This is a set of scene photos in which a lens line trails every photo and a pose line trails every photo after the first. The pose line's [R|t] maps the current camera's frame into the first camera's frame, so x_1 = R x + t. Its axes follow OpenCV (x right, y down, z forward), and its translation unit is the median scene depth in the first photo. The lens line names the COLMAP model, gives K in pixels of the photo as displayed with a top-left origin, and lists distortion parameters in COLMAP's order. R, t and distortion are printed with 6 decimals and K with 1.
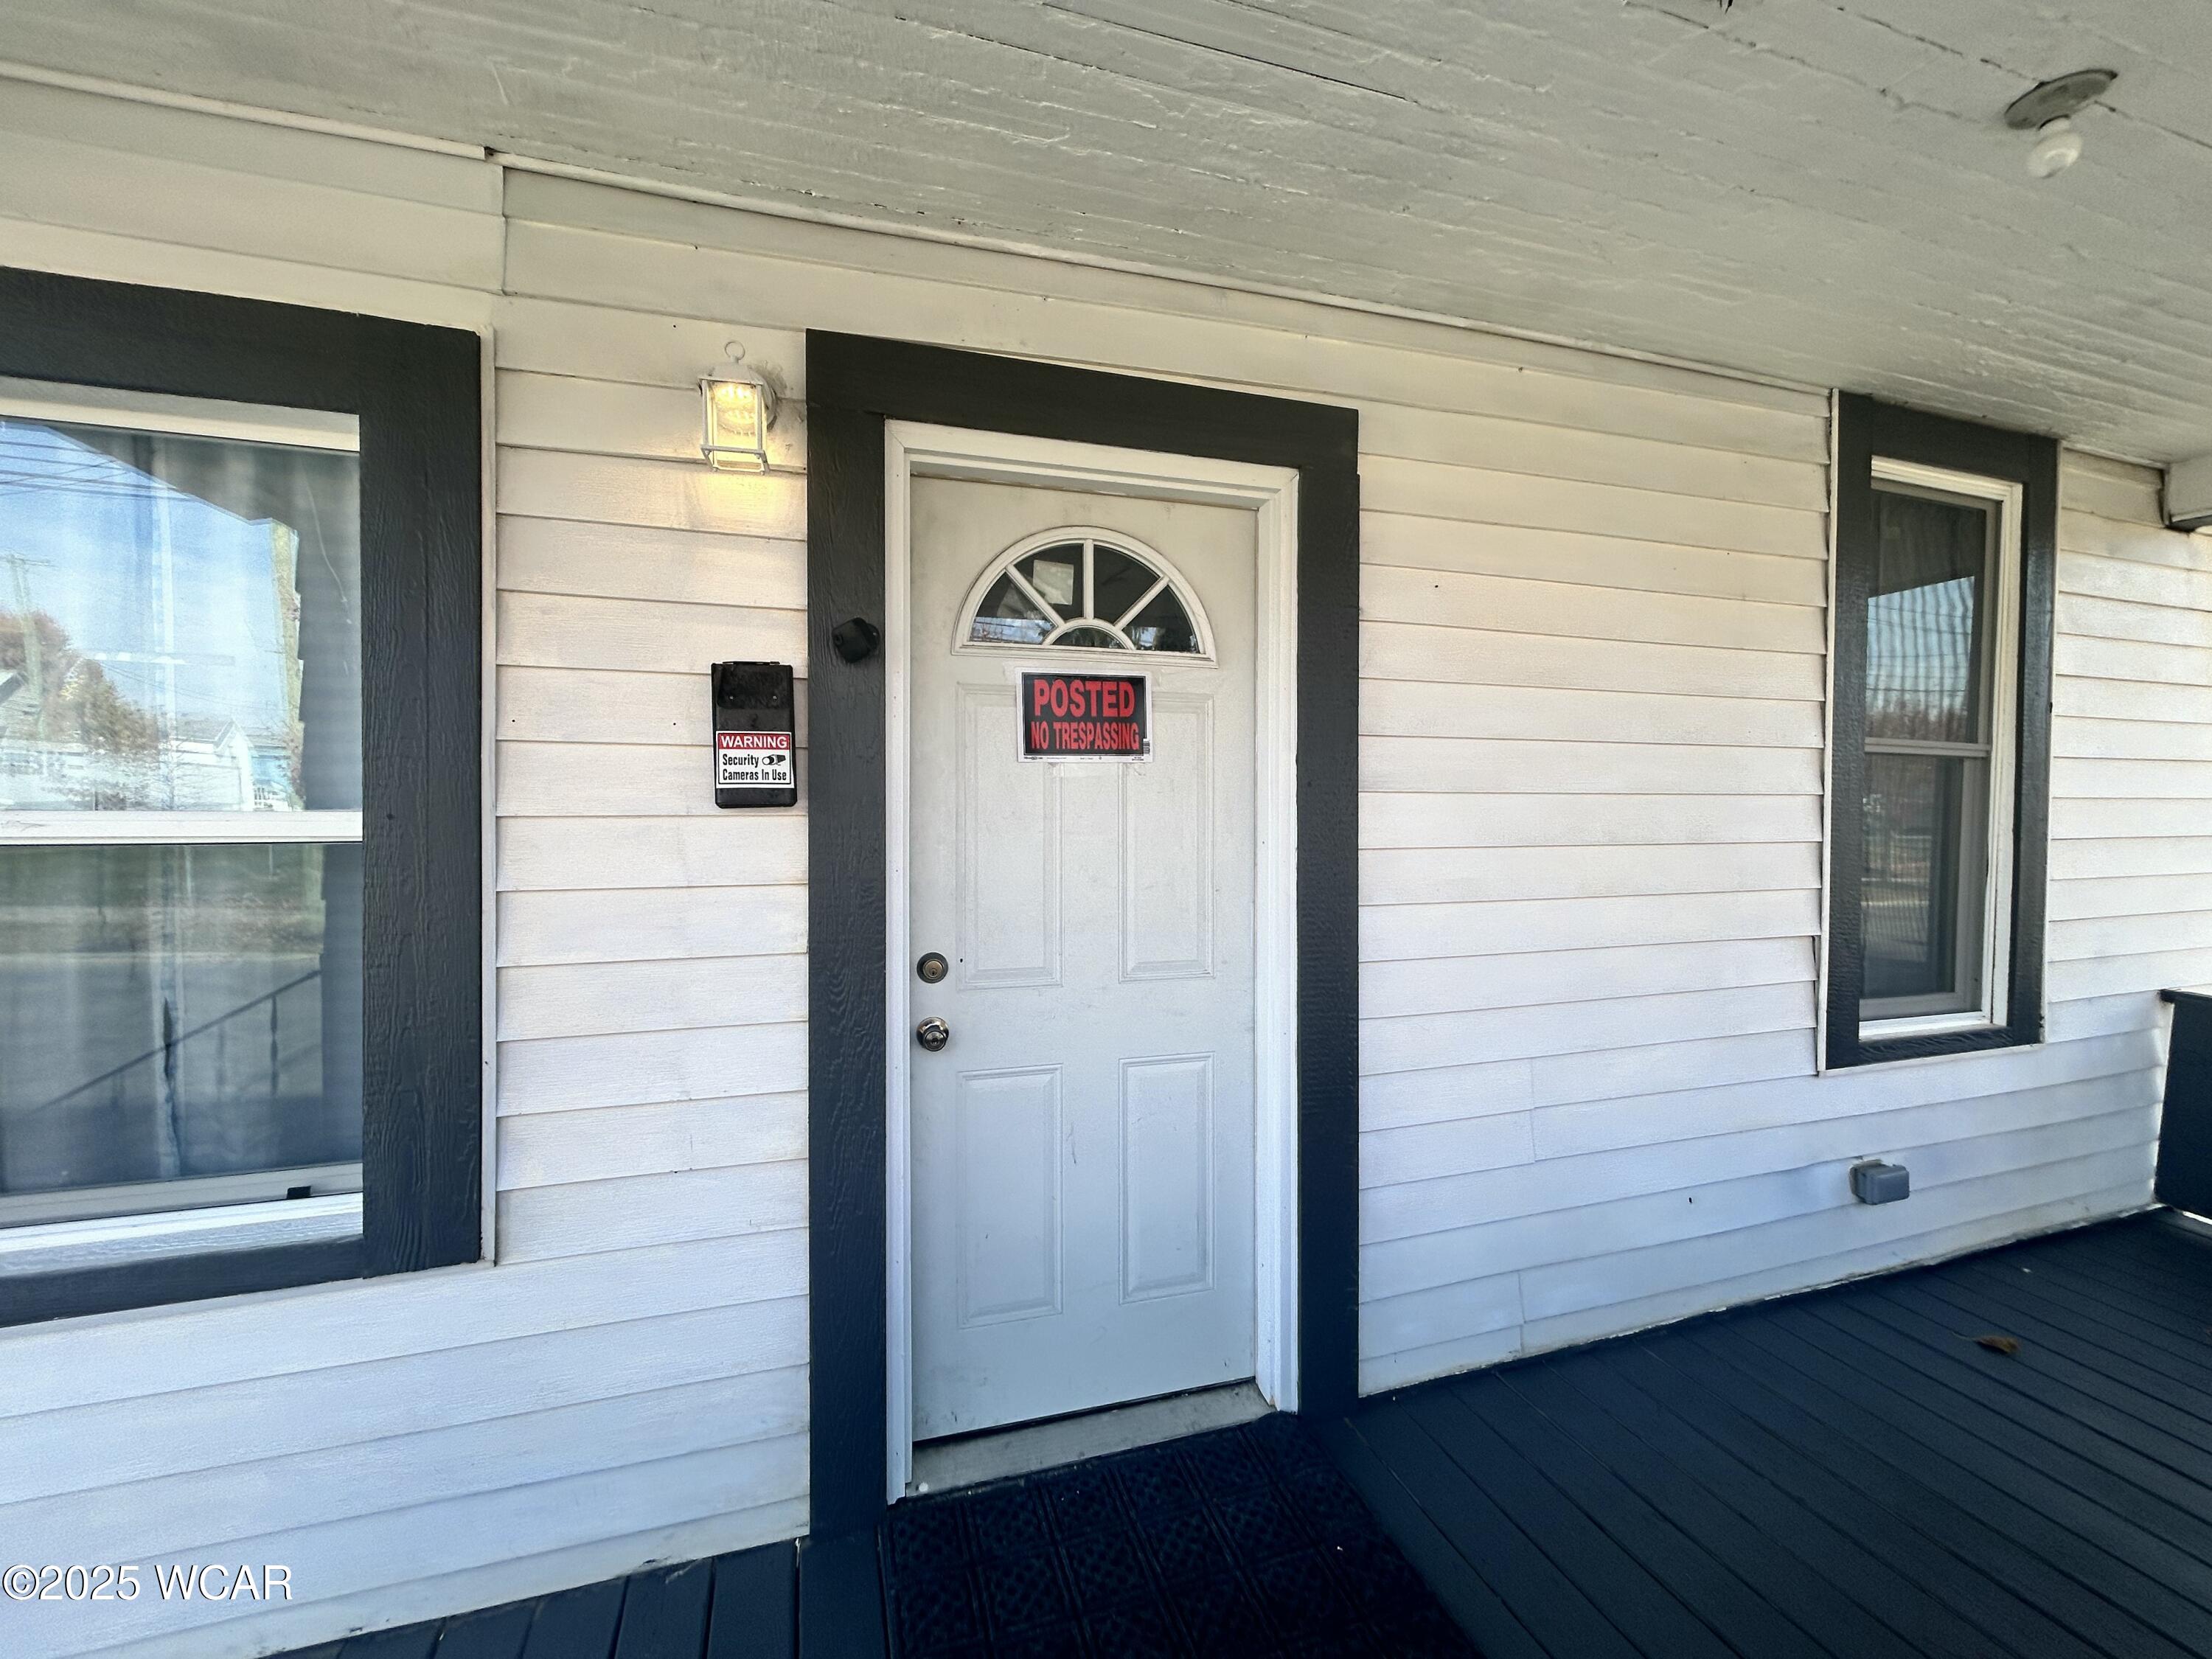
lens RADIAL K [[897.5, 0, 1095.1], [0, 897.5, 828.1], [0, 0, 1]] dist [0.004265, -0.001065]
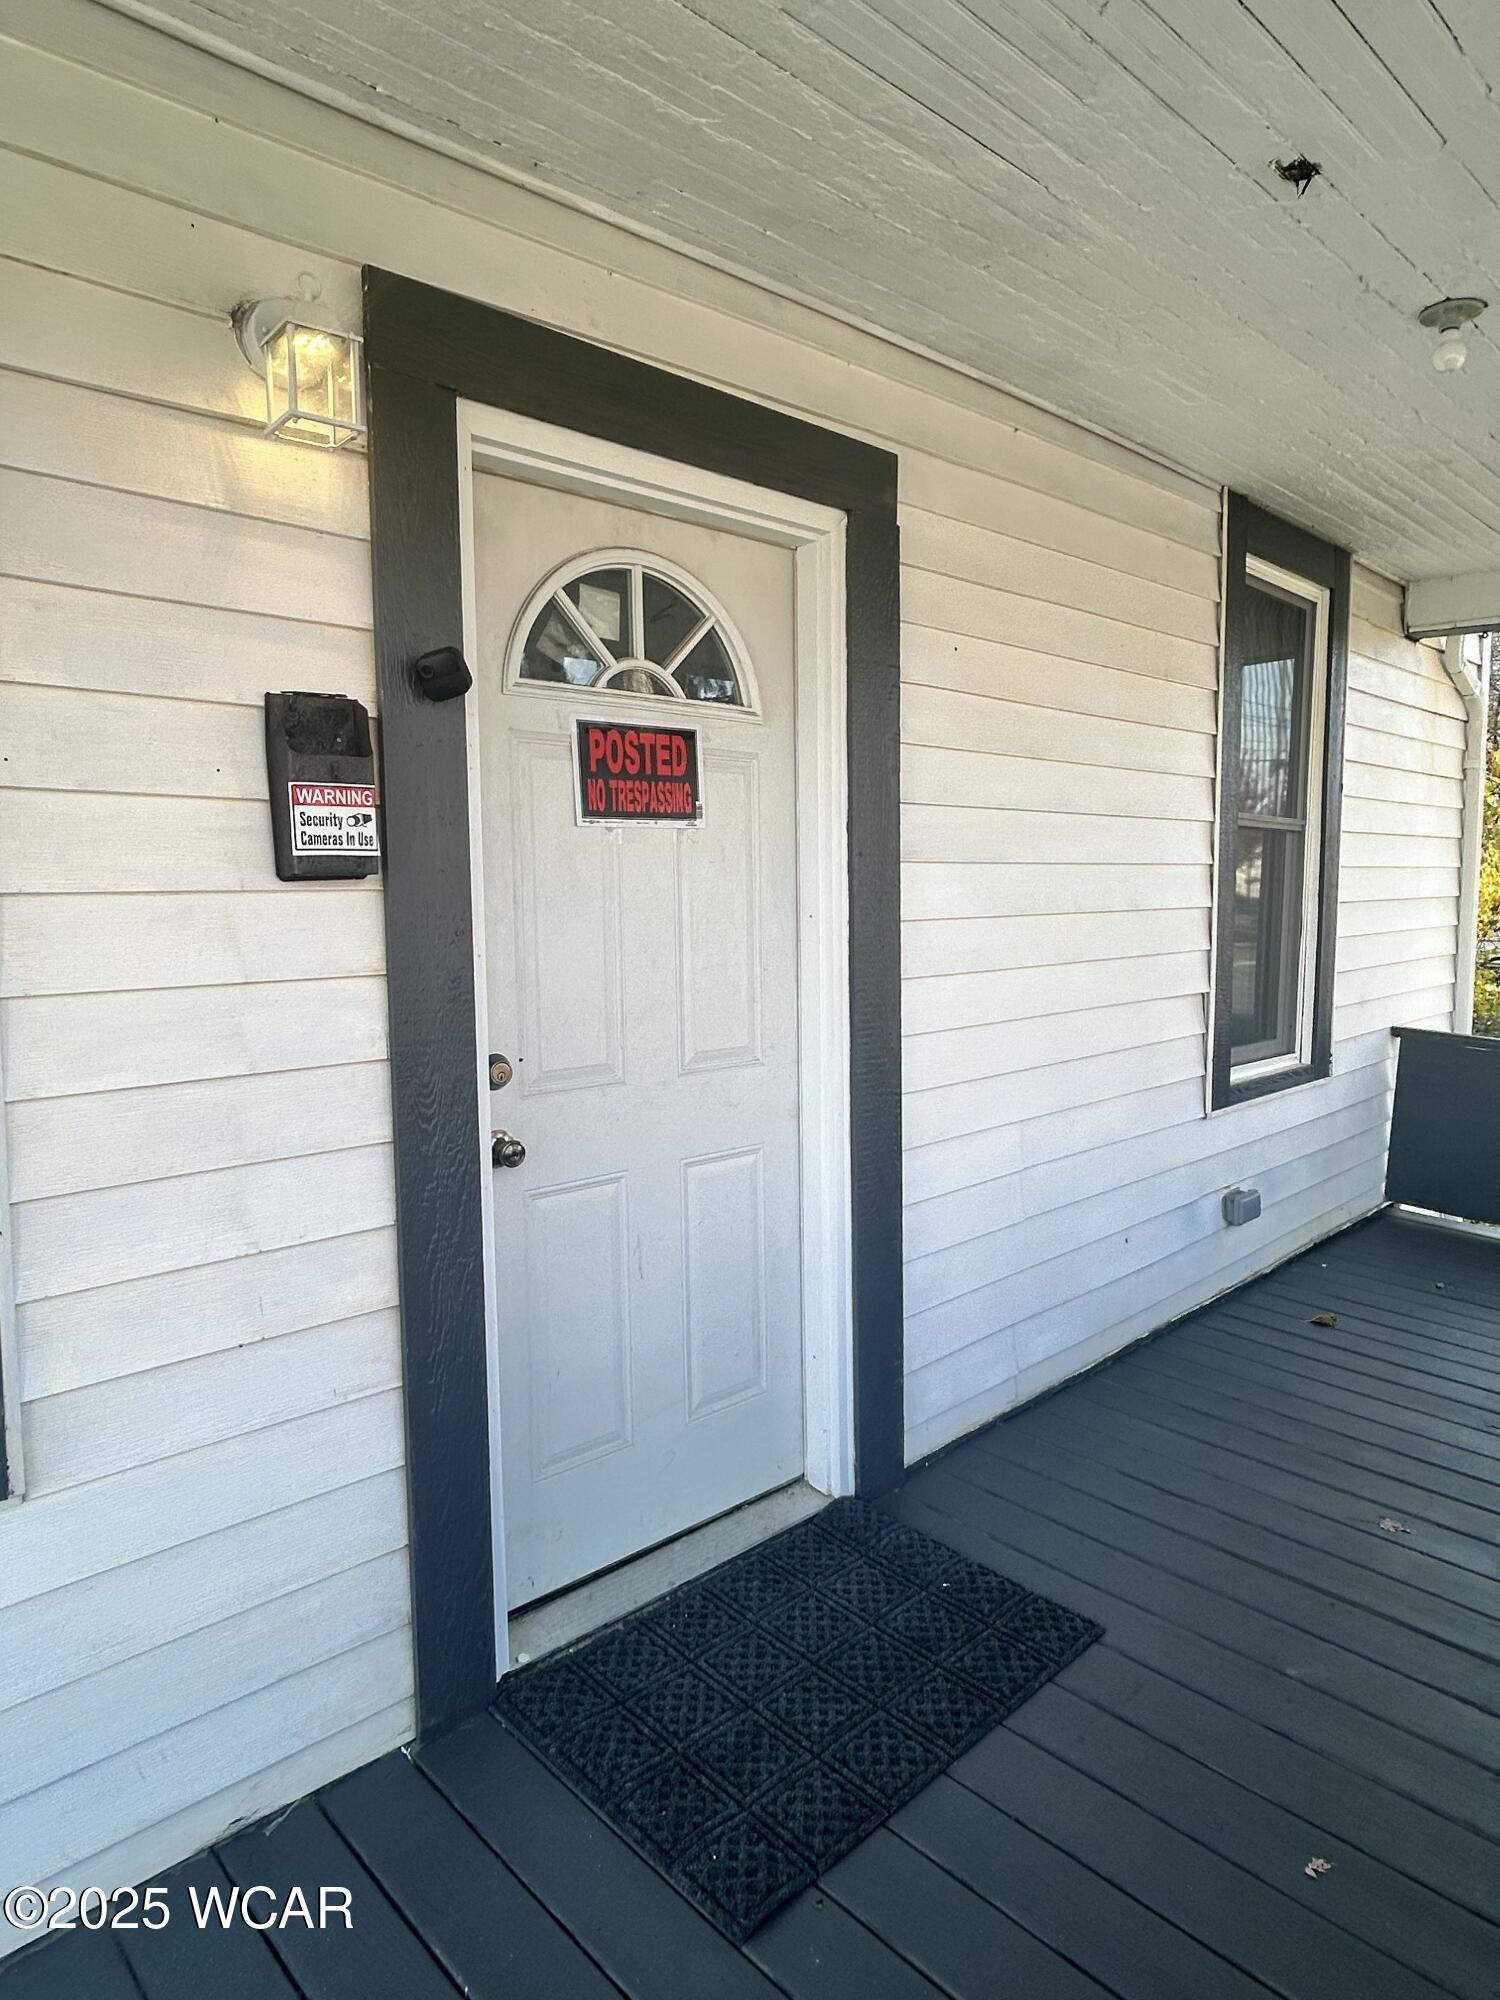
lens RADIAL K [[1192.5, 0, 766.4], [0, 1192.5, 991.9], [0, 0, 1]] dist [0.004883, -0.003029]
pose [[0.899196, -0.046569, 0.435060, -0.407041], [0.016414, 0.997210, 0.072818, 0.004051], [-0.437238, -0.058336, 0.897452, -0.099692]]
